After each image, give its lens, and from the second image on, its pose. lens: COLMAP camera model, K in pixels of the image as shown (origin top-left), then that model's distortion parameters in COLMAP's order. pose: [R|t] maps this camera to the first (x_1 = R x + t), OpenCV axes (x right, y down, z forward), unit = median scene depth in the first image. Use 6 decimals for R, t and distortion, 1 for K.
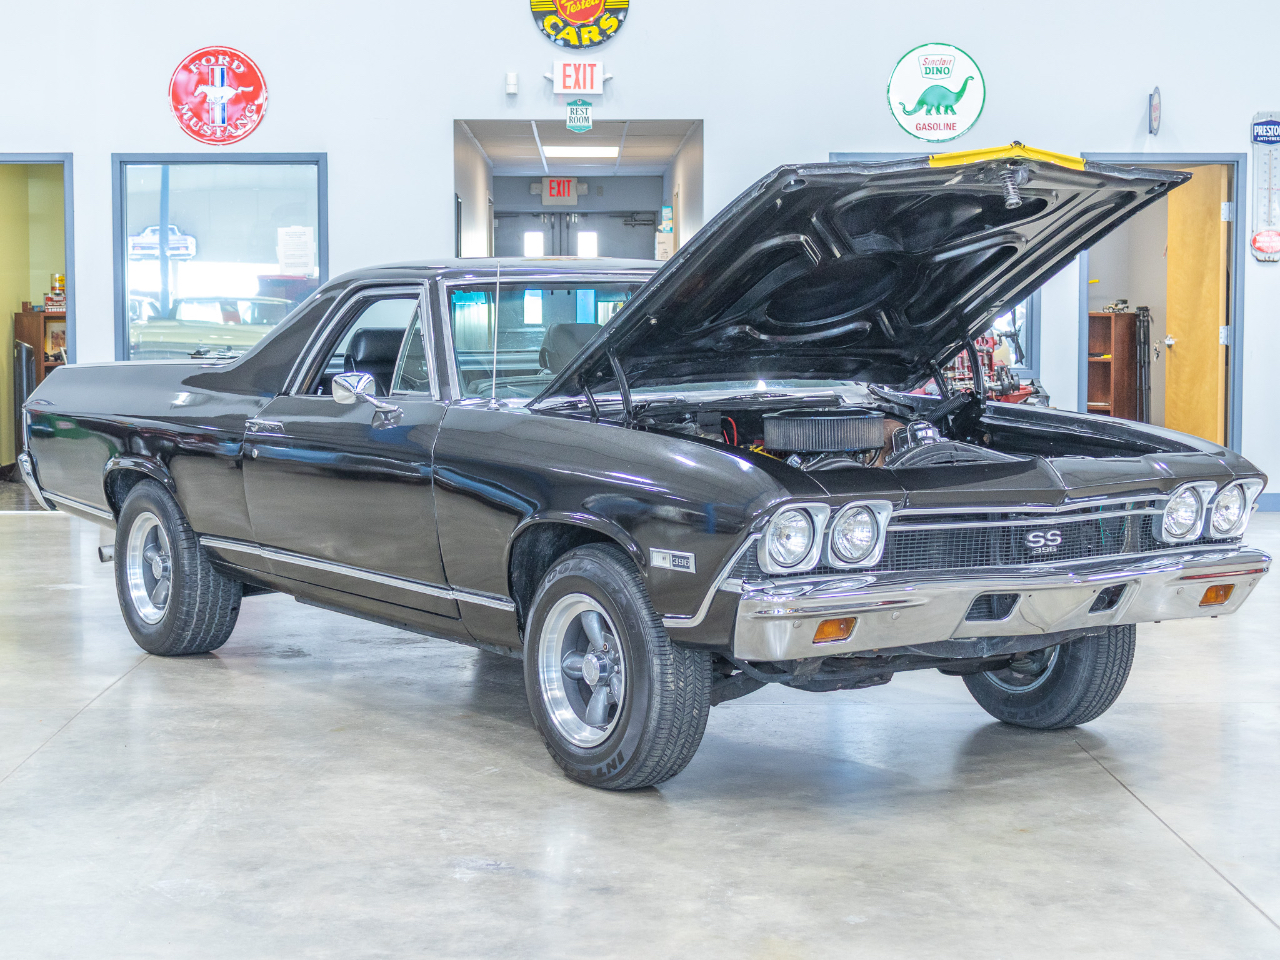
lens RADIAL K [[2342.1, 0, 640.0], [0, 2342.1, 480.0], [0, 0, 1]] dist [0.023109, -0.132181]
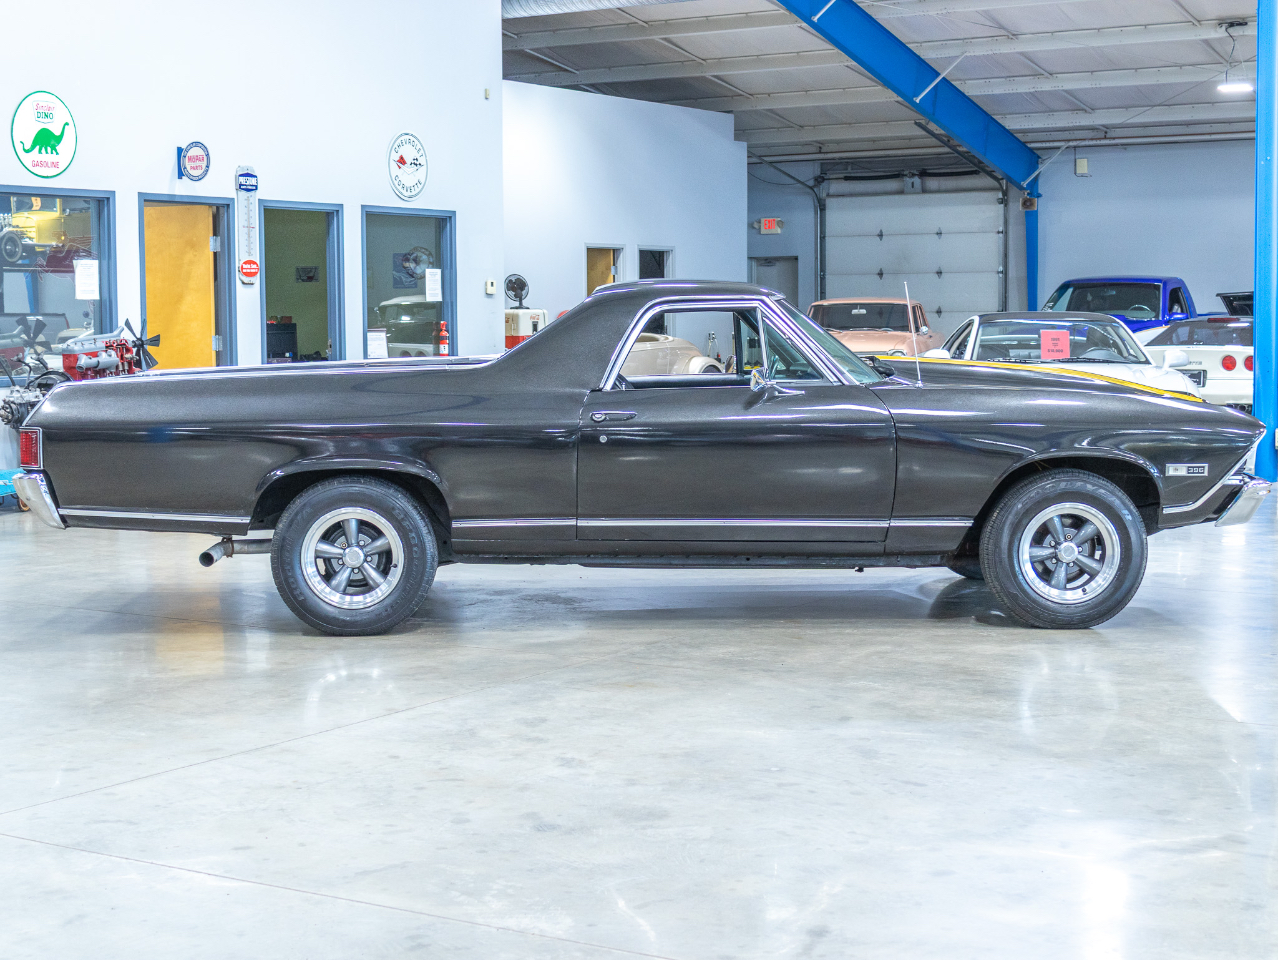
lens RADIAL K [[2338.5, 0, 639.0], [0, 2338.5, 480.0], [0, 0, 1]] dist [0.023109, -0.132181]
pose [[0.532022, -0.063814, 0.844323, -1.457344], [0.061448, 0.997437, 0.036666, -0.044234], [-0.844498, 0.032375, 0.534579, 0.313214]]
